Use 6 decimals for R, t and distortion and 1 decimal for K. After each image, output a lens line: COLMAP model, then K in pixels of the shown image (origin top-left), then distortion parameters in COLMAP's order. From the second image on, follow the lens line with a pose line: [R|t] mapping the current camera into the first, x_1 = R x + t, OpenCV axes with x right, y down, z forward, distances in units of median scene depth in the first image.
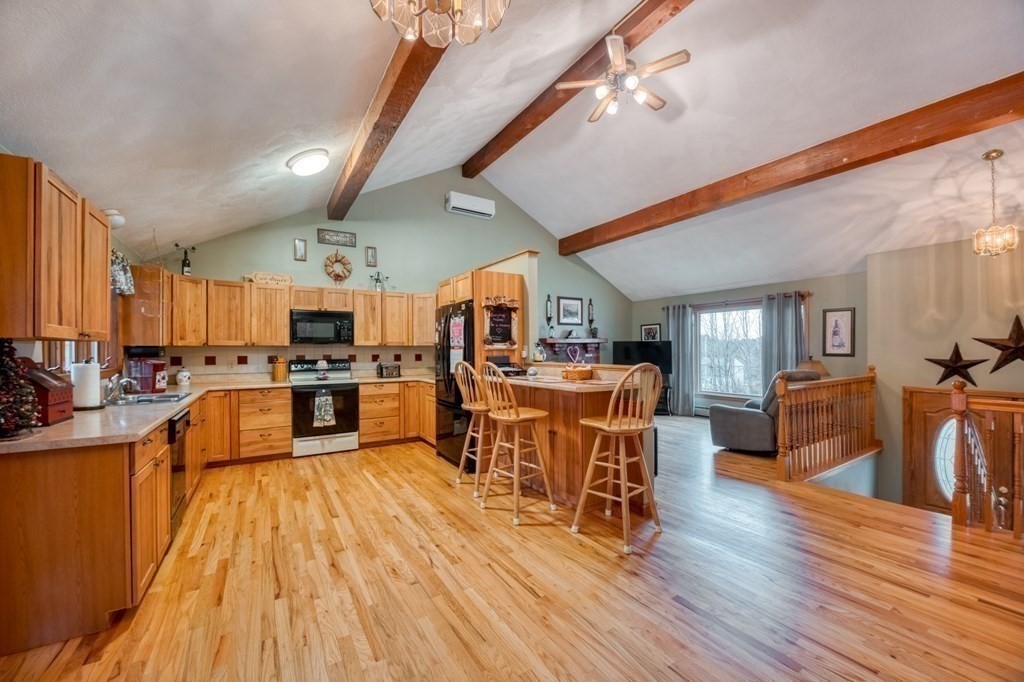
lens RADIAL K [[398.2, 0, 509.9], [0, 398.2, 348.7], [0, 0, 1]] dist [-0.013604, -0.000609]
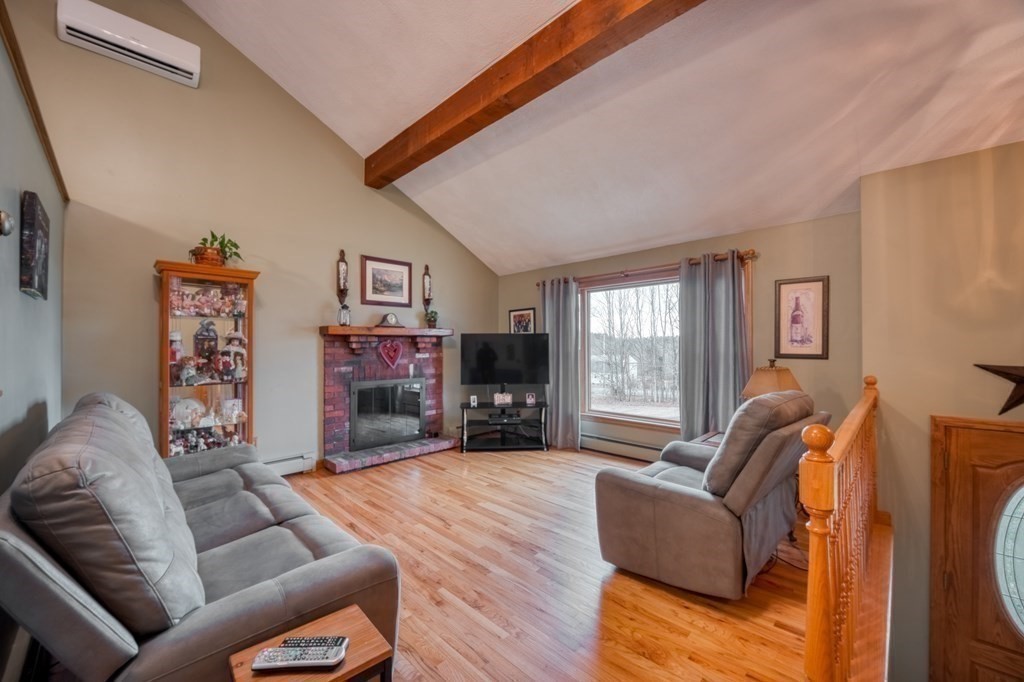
lens RADIAL K [[398.2, 0, 510.8], [0, 398.2, 345.0], [0, 0, 1]] dist [-0.013604, -0.000609]
pose [[0.974339, 0.003346, 0.225060, 0.267594], [-0.002767, 0.999992, -0.002889, 0.001619], [-0.225068, 0.002192, 0.974341, 0.506074]]
